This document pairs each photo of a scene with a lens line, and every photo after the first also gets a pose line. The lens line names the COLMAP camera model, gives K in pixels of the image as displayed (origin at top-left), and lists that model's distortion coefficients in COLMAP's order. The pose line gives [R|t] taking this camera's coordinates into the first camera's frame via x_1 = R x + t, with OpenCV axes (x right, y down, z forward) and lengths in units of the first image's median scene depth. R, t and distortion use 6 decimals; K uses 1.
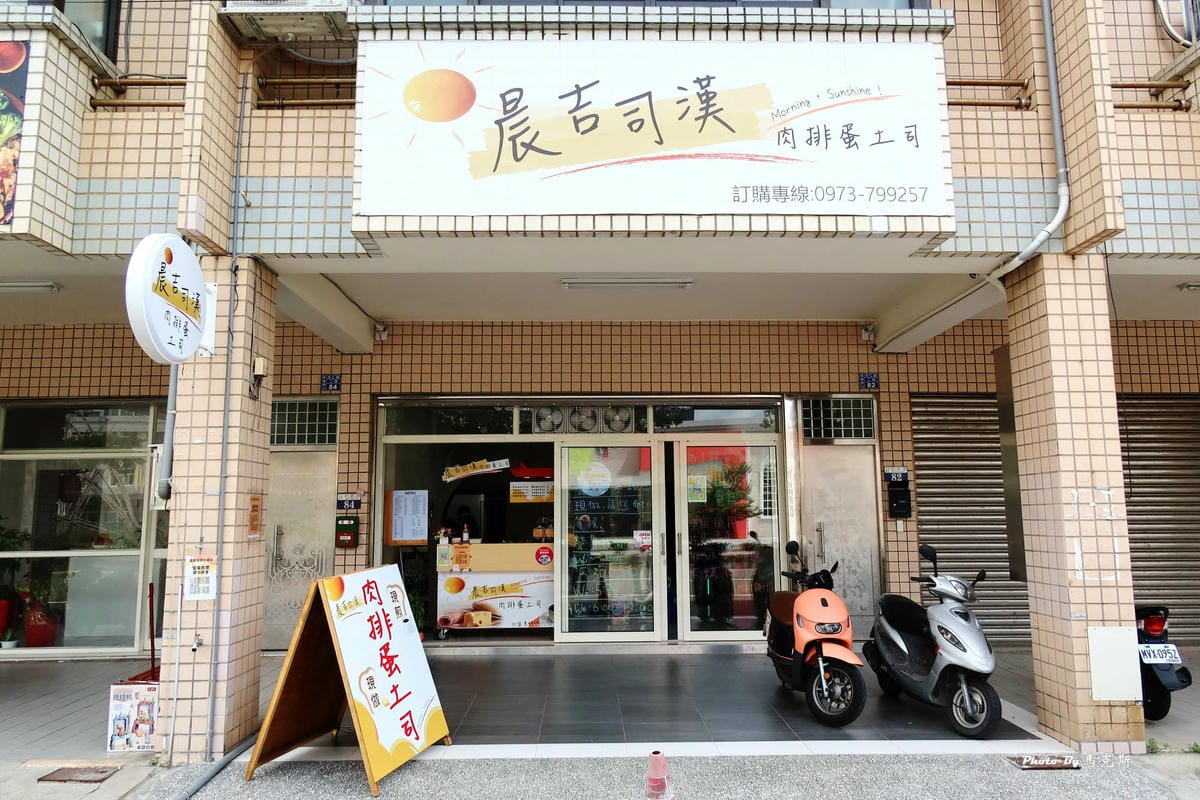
lens RADIAL K [[806.8, 0, 600.3], [0, 806.8, 399.8], [0, 0, 1]] dist [-0.020949, 0.004169]
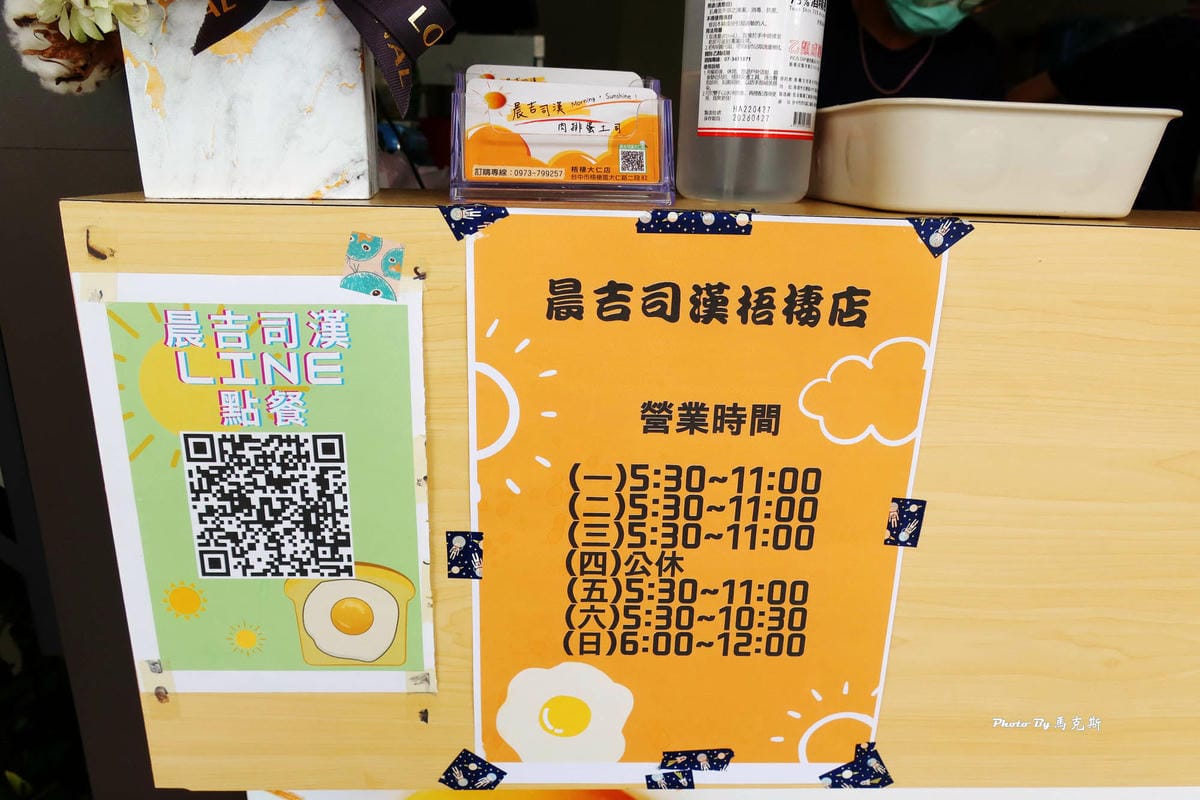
lens RADIAL K [[806.8, 0, 598.1], [0, 806.8, 392.4], [0, 0, 1]] dist [-0.020949, 0.004169]
pose [[0.999459, 0.032041, 0.007468, -0.176726], [-0.032359, 0.916356, 0.399054, 0.170547], [0.005942, -0.399080, 0.916897, 0.956376]]
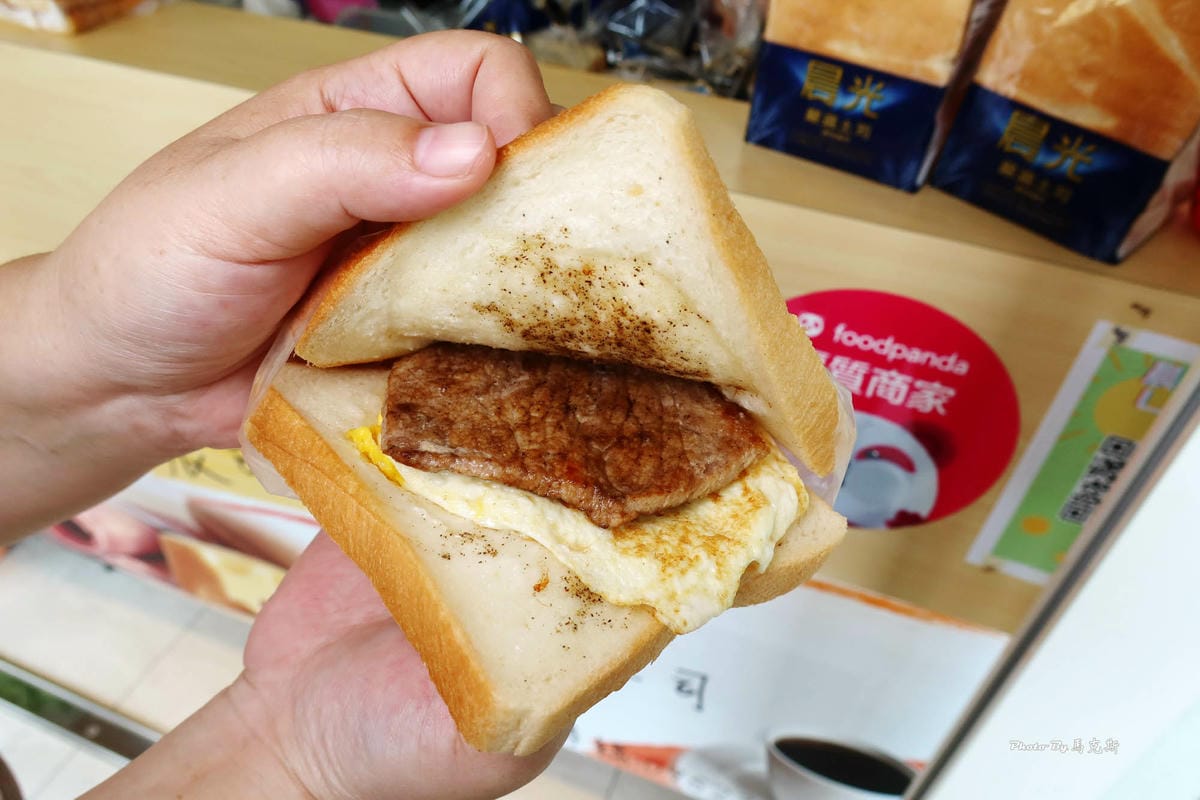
lens RADIAL K [[806.8, 0, 603.2], [0, 806.8, 395.7], [0, 0, 1]] dist [-0.020949, 0.004169]
pose [[0.930069, 0.282591, -0.234763, -0.073444], [-0.023356, 0.683198, 0.729859, 0.148698], [0.366641, -0.673337, 0.642022, 0.951544]]
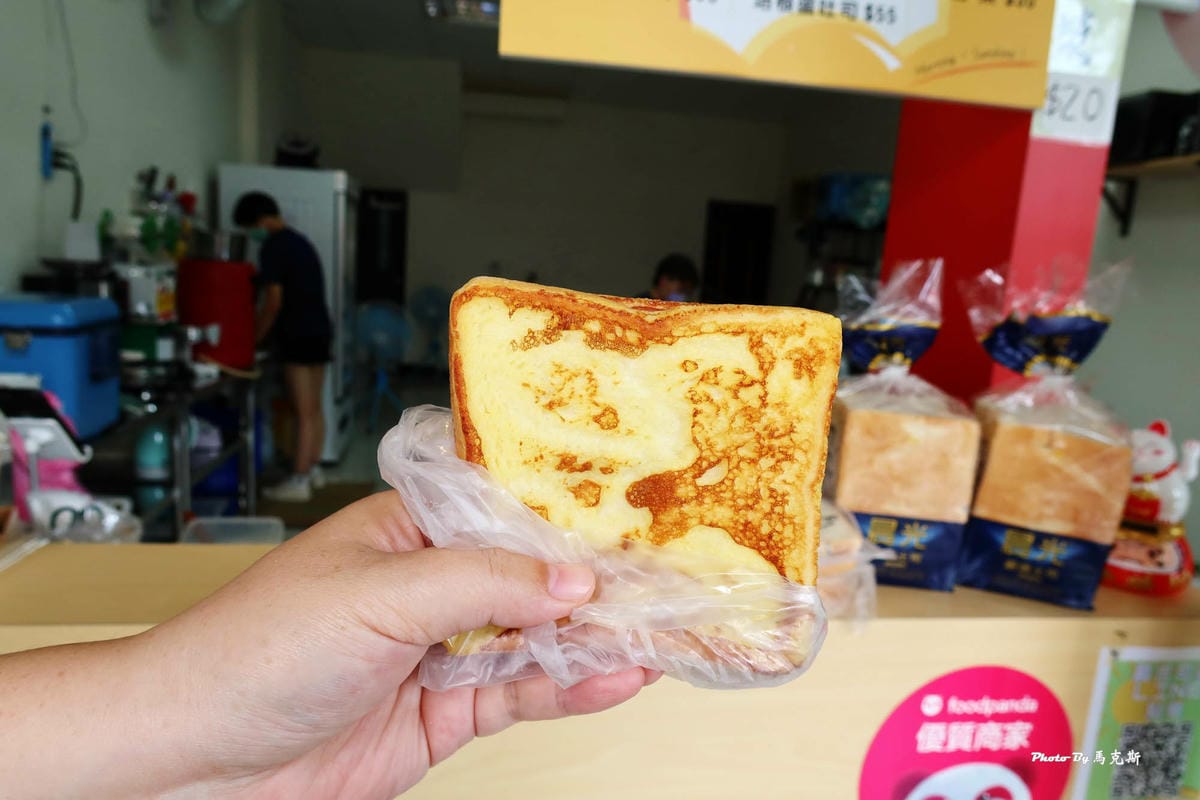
lens RADIAL K [[806.8, 0, 600.6], [0, 806.8, 402.4], [0, 0, 1]] dist [-0.020949, 0.004169]
pose [[0.988502, 0.050196, 0.142636, -0.115807], [-0.092085, 0.948038, 0.304541, 0.140585], [-0.119938, -0.314174, 0.941759, 0.939975]]
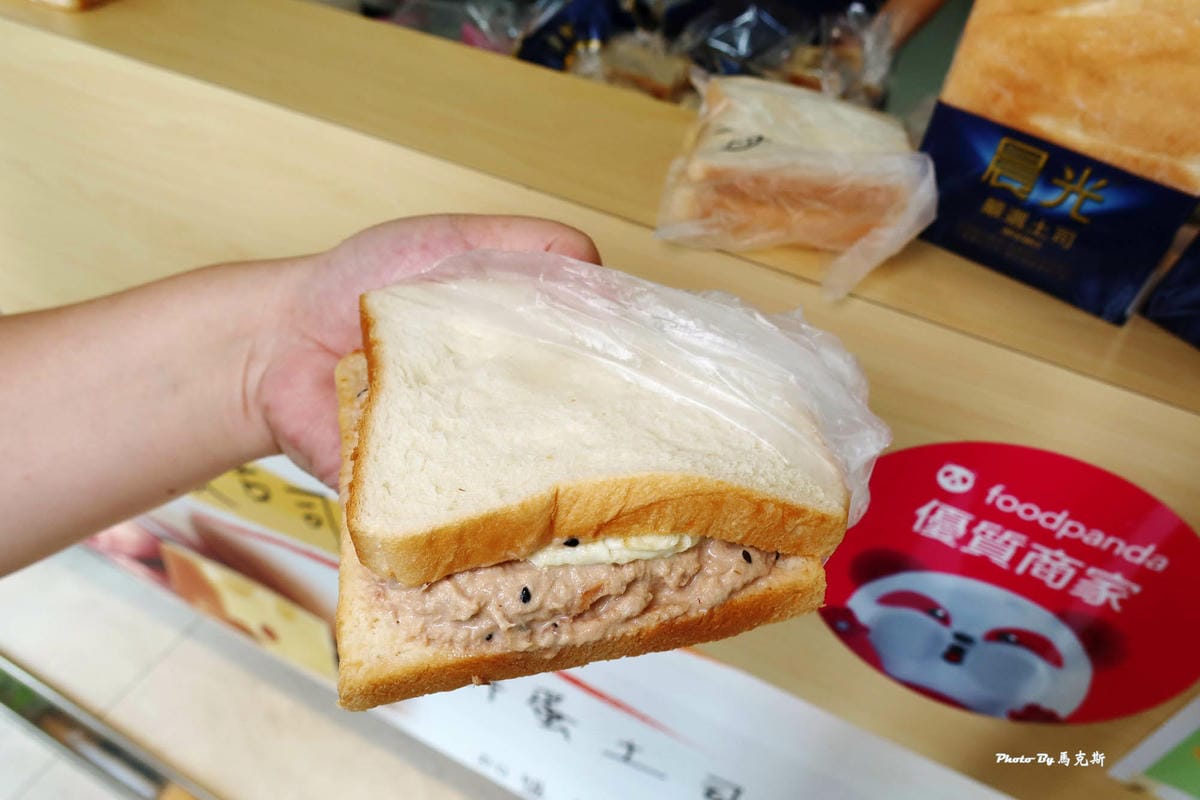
lens RADIAL K [[806.8, 0, 603.0], [0, 806.8, 398.8], [0, 0, 1]] dist [-0.020949, 0.004169]
pose [[0.887299, 0.375917, -0.267184, -0.081380], [-0.058874, 0.666914, 0.742805, 0.152481], [0.457422, -0.643360, 0.613884, 0.964054]]
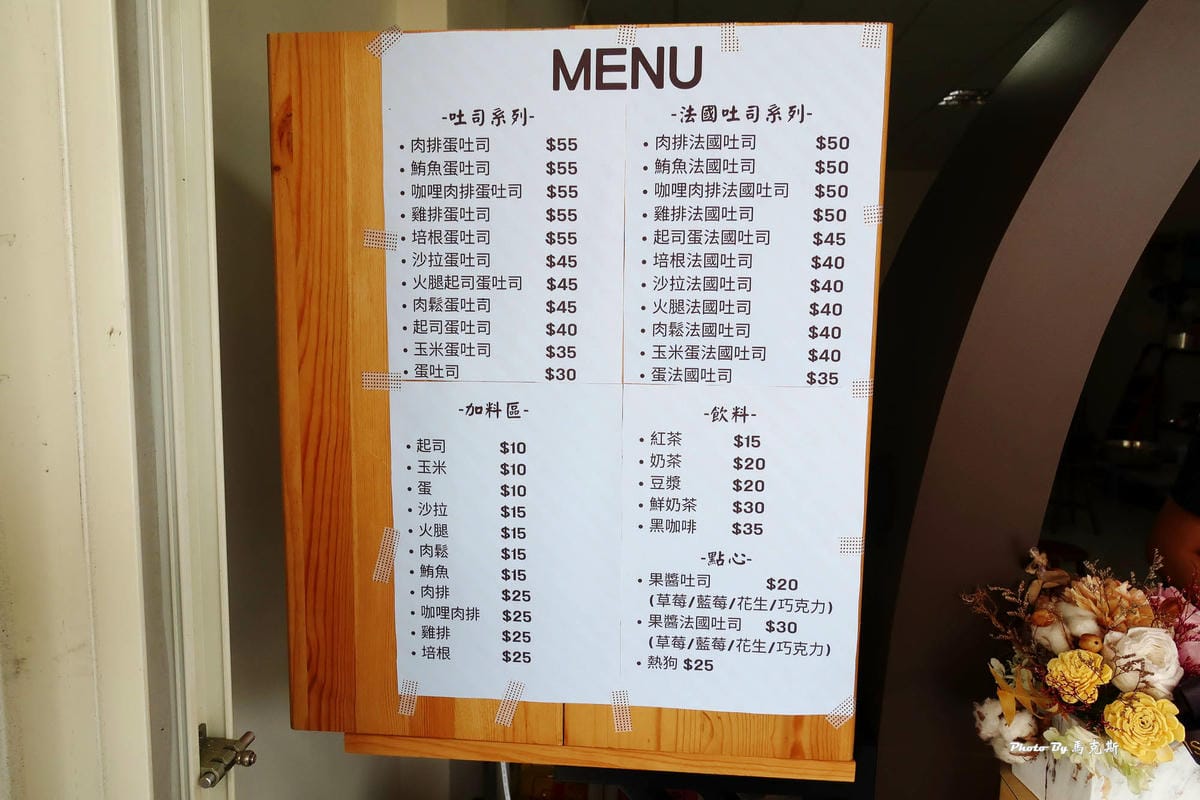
lens RADIAL K [[806.8, 0, 603.3], [0, 806.8, 398.2], [0, 0, 1]] dist [-0.020949, 0.004169]
pose [[0.993059, 0.041532, -0.110040, -0.231521], [-0.013539, 0.969727, 0.243816, 0.127721], [0.116835, -0.240634, 0.963559, 0.936842]]
